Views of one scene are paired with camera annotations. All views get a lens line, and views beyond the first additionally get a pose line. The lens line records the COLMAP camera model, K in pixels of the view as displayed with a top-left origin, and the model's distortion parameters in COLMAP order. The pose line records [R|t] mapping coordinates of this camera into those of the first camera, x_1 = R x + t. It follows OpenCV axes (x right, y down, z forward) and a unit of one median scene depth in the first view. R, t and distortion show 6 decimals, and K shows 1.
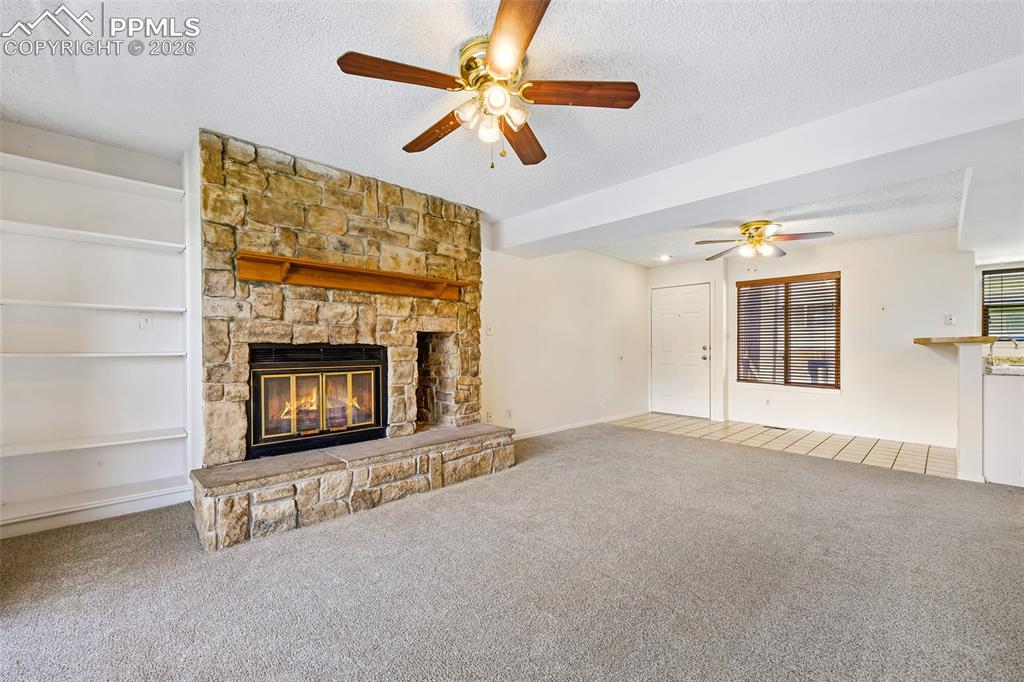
lens RADIAL K [[411.6, 0, 512.2], [0, 411.6, 338.3], [0, 0, 1]] dist [0.000829, 0.000149]
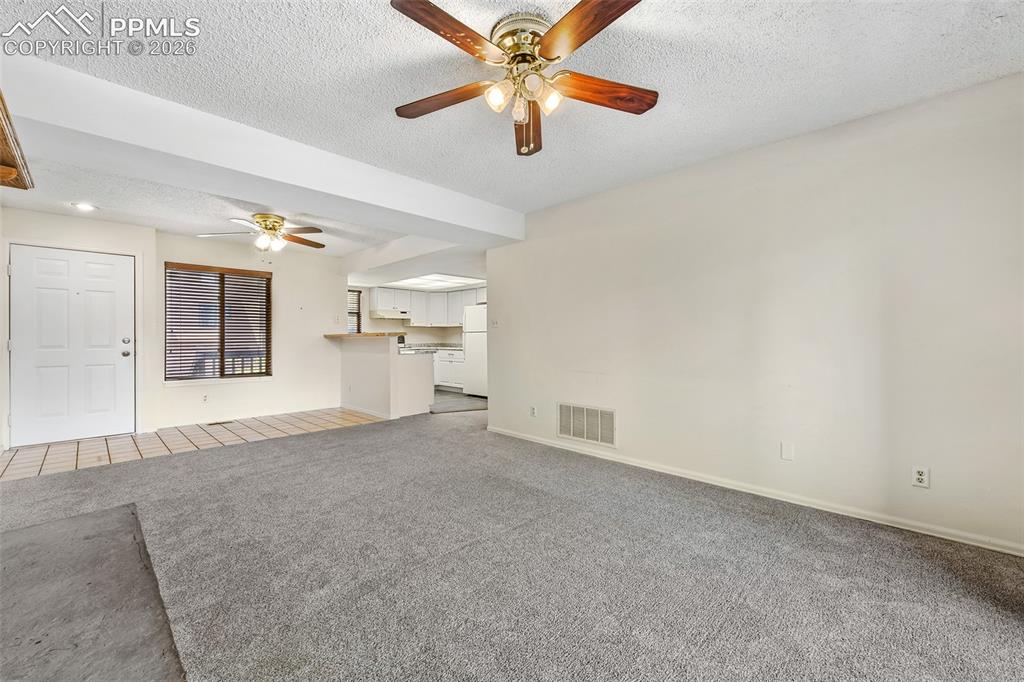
lens RADIAL K [[411.6, 0, 512.2], [0, 411.6, 338.3], [0, 0, 1]] dist [0.000829, 0.000149]
pose [[-0.043270, -0.003258, 0.999058, -0.553712], [-0.014940, 0.999885, 0.002614, 0.010128], [-0.998952, -0.014813, -0.043314, 0.559672]]
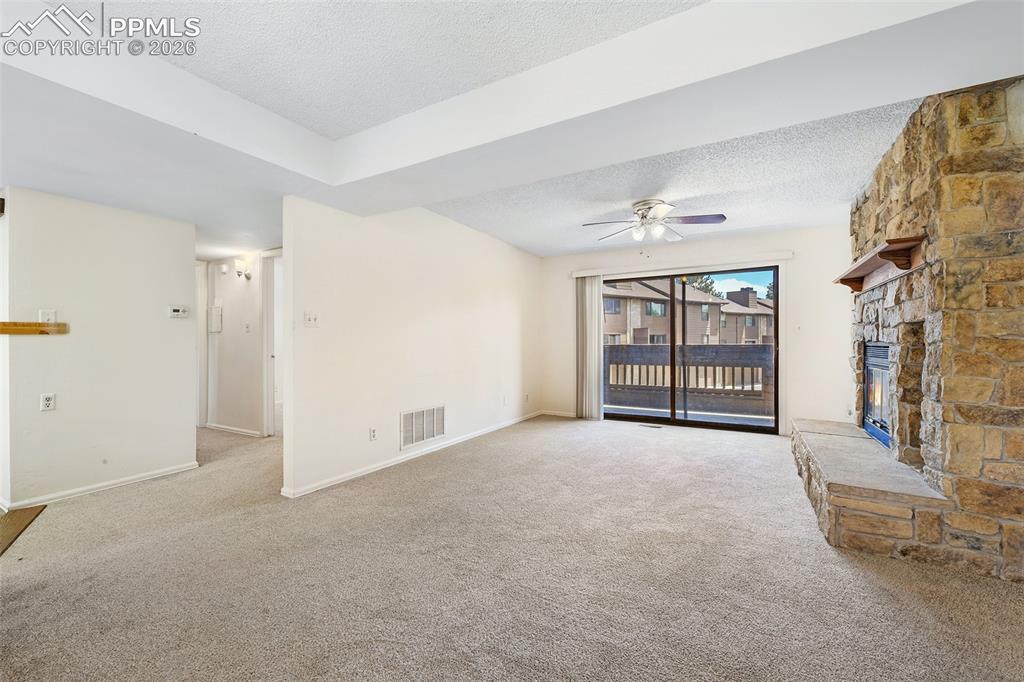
lens RADIAL K [[420.3, 0, 512.0], [0, 420.3, 341.0], [0, 0, 1]] dist [-0.000098, -0.000004]
pose [[-0.956265, -0.005294, -0.292452, 0.693254], [0.001547, 0.999731, -0.023155, 0.031522], [0.292496, -0.022594, -0.956000, 1.548591]]
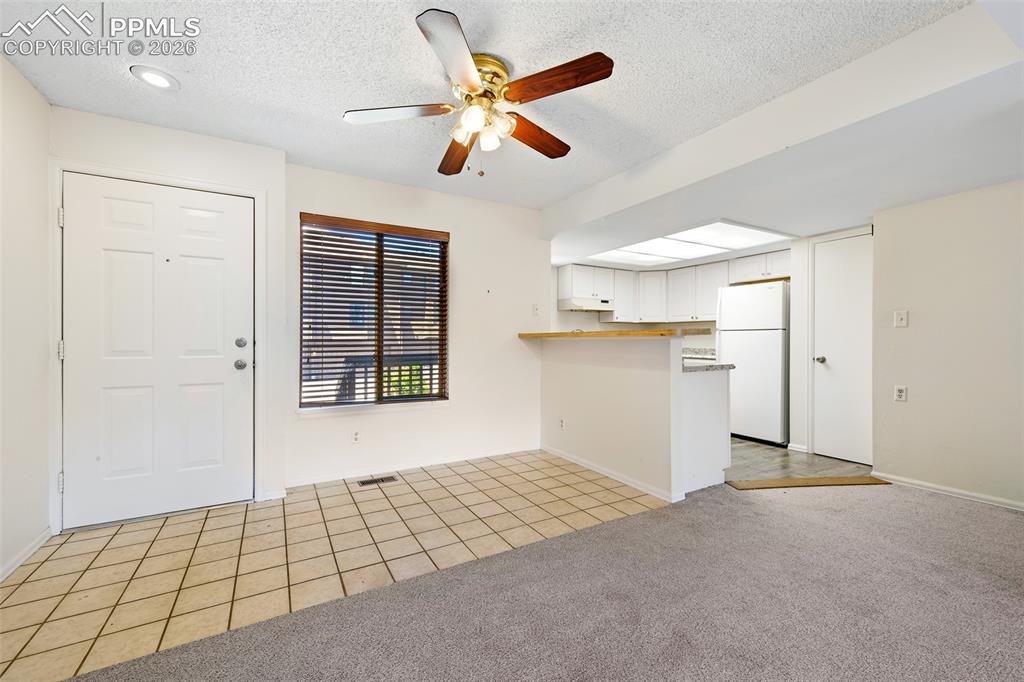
lens RADIAL K [[415.6, 0, 503.9], [0, 415.6, 339.6], [0, 0, 1]] dist [0.000628, 0.000104]
pose [[0.245745, -0.004000, 0.969326, 0.188401], [-0.017623, 0.999808, 0.008593, 0.019316], [-0.969174, -0.019194, 0.245628, 1.074464]]
